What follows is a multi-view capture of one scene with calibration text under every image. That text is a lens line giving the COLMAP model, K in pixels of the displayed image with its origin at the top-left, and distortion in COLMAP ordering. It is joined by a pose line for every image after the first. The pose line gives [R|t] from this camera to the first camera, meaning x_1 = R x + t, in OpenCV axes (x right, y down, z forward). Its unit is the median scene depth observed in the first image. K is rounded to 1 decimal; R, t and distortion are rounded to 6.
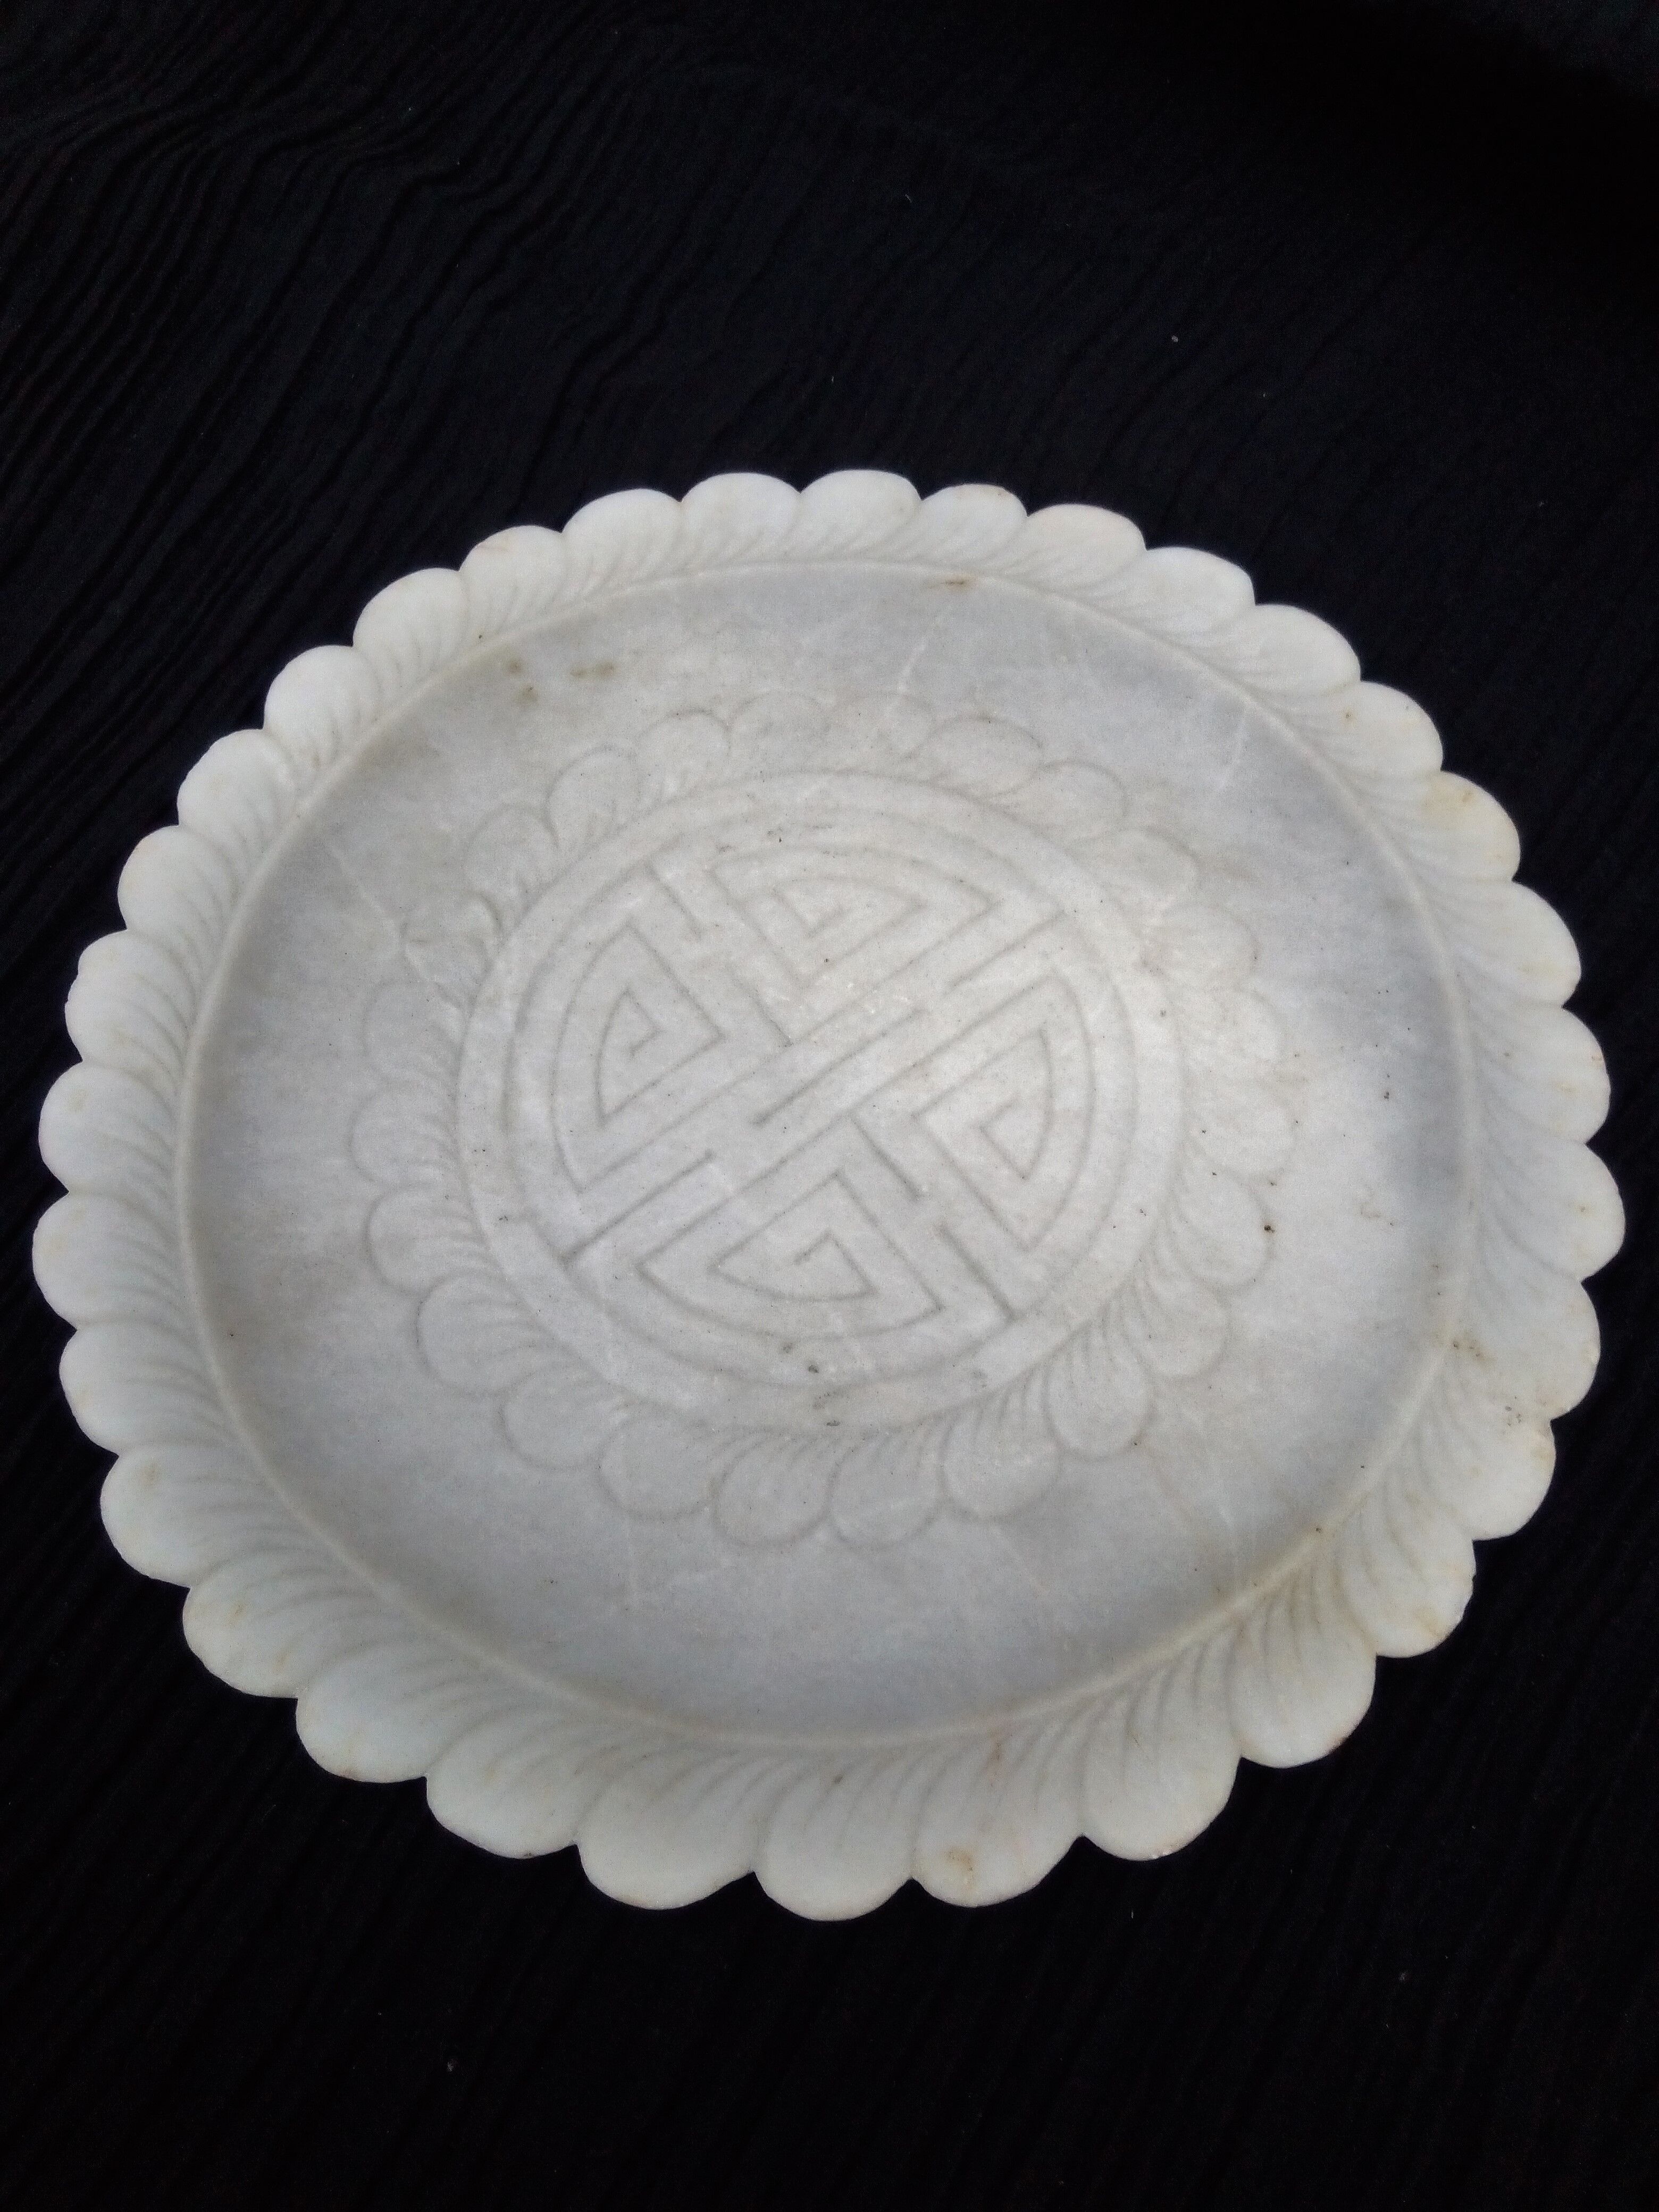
lens RADIAL K [[1763.9, 0, 860.0], [0, 1763.9, 1100.8], [0, 0, 1]] dist [0.113197, -0.264262]
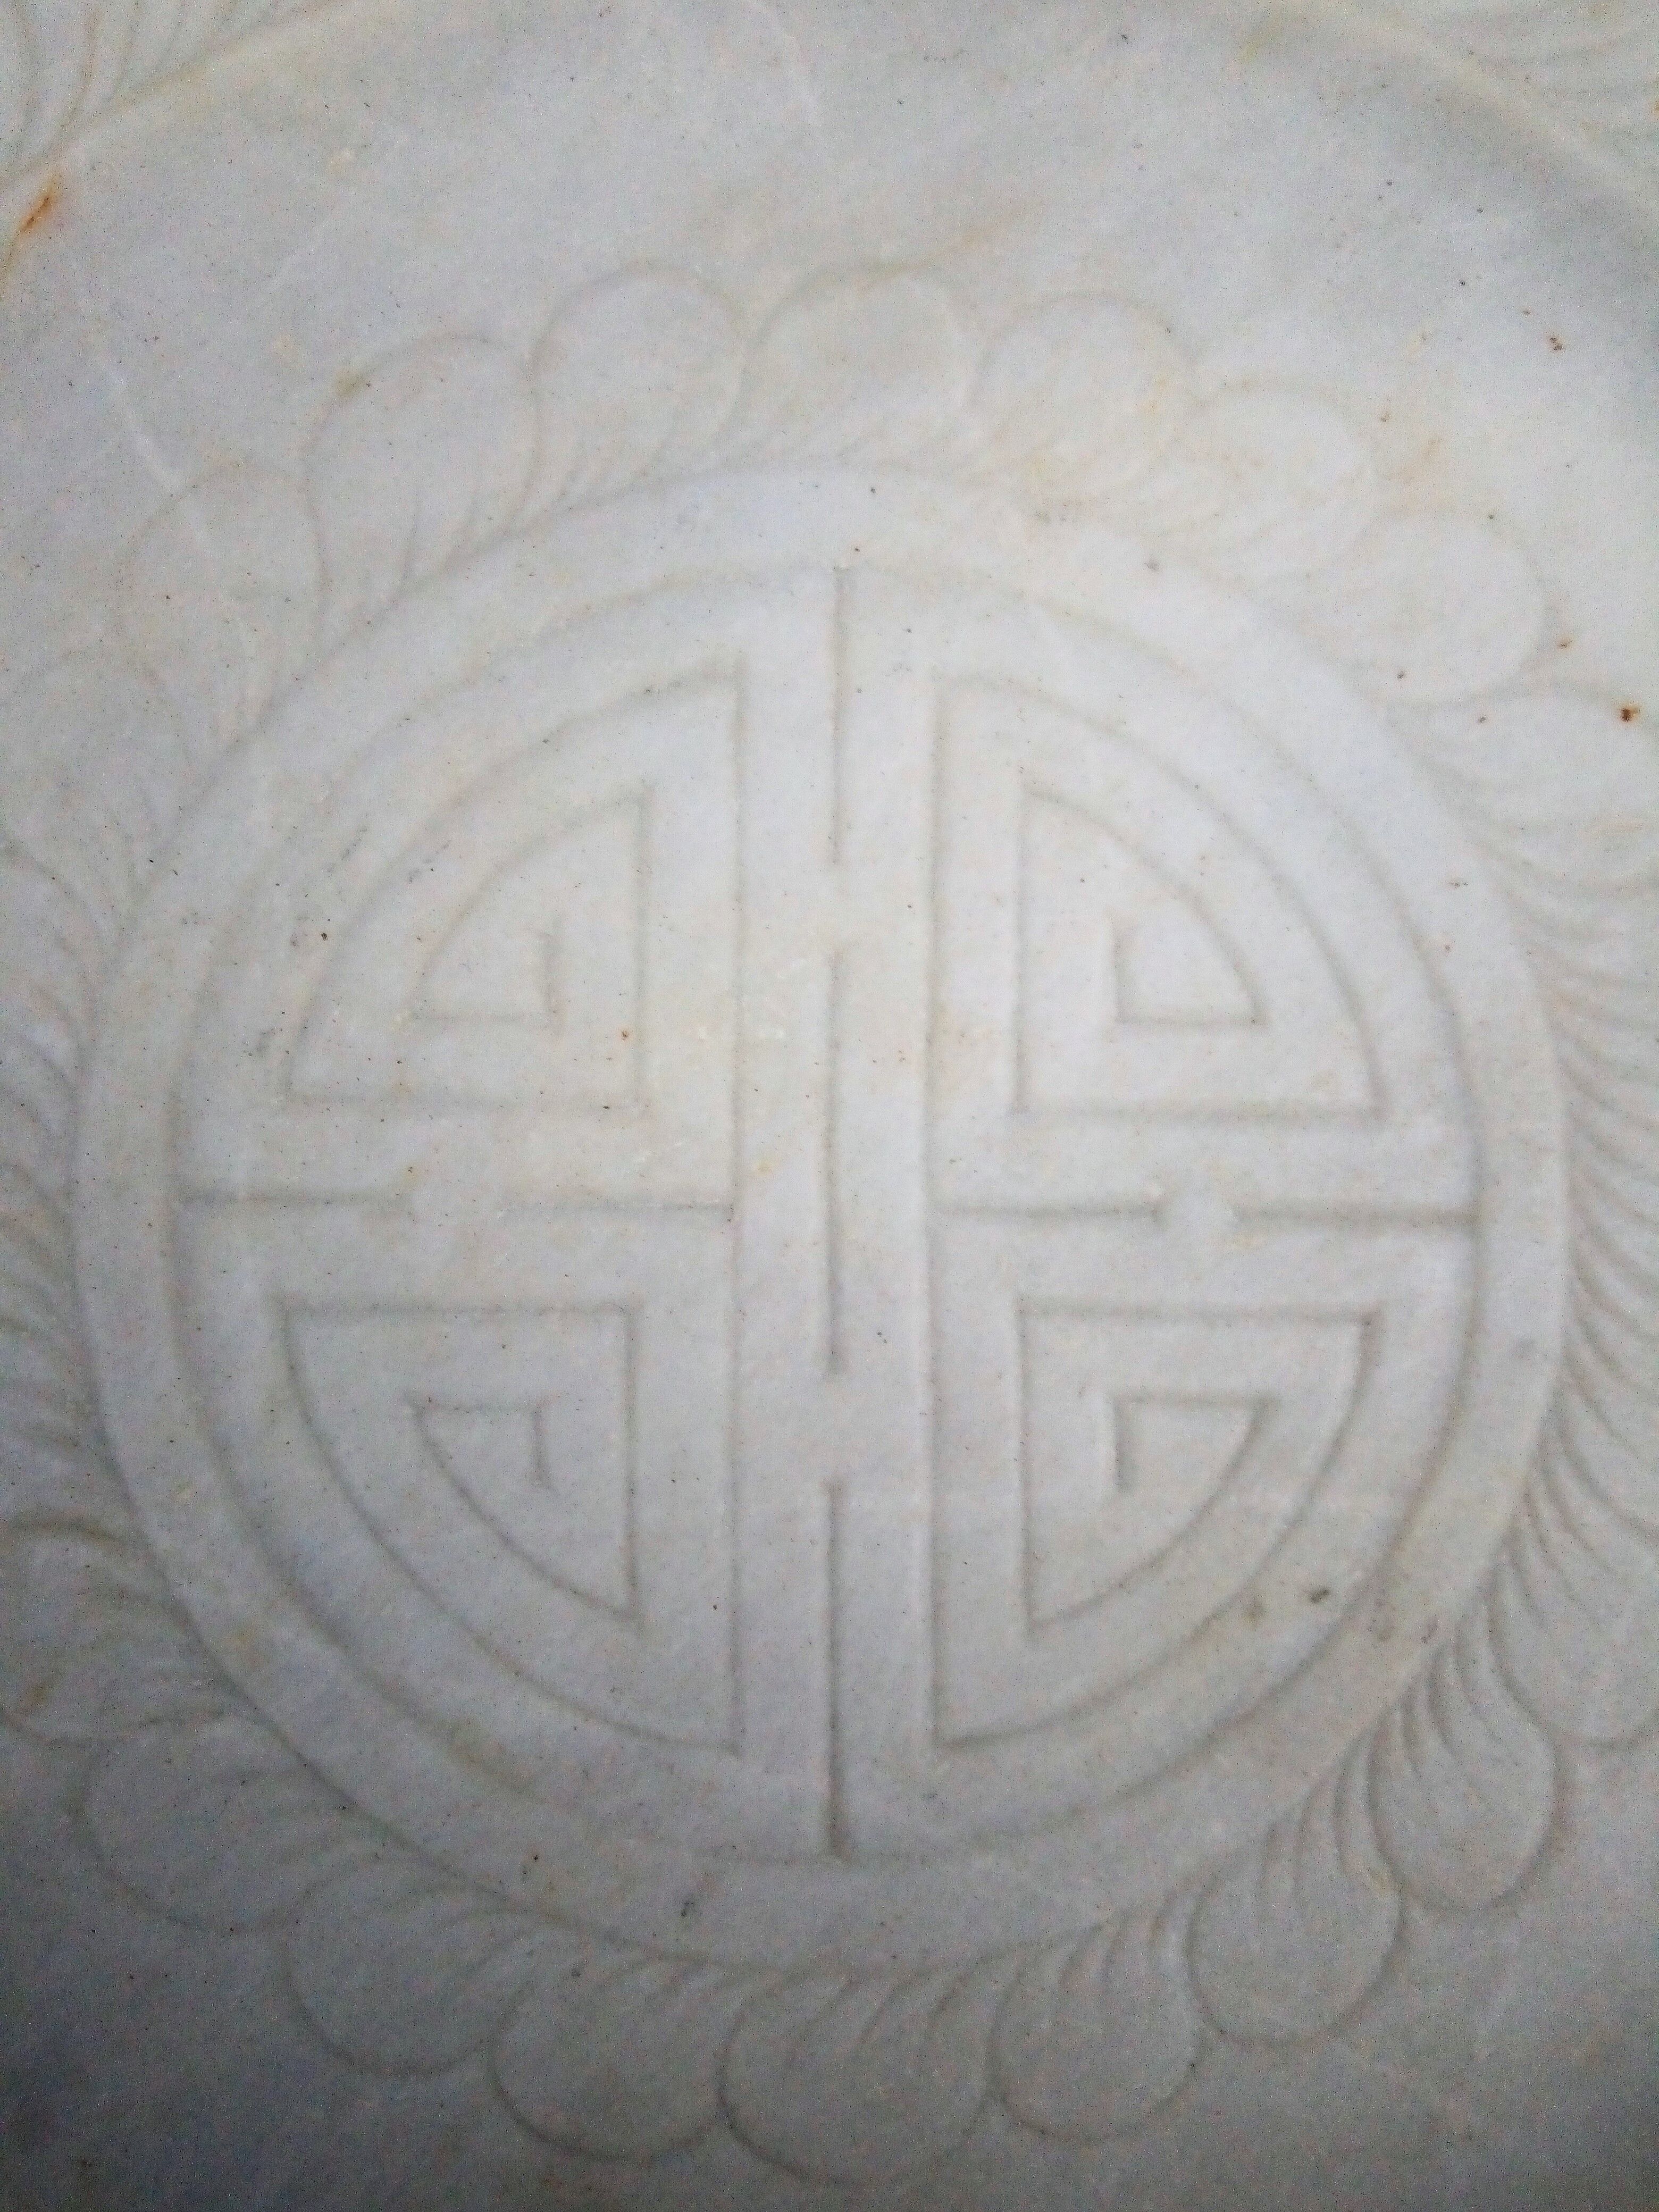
lens RADIAL K [[1763.9, 0, 860.0], [0, 1763.9, 1100.8], [0, 0, 1]] dist [0.113197, -0.264262]
pose [[0.607499, -0.792562, 0.052820, -0.020268], [0.716416, 0.575424, 0.394507, -0.218095], [-0.343065, -0.201821, 0.917374, 0.558258]]
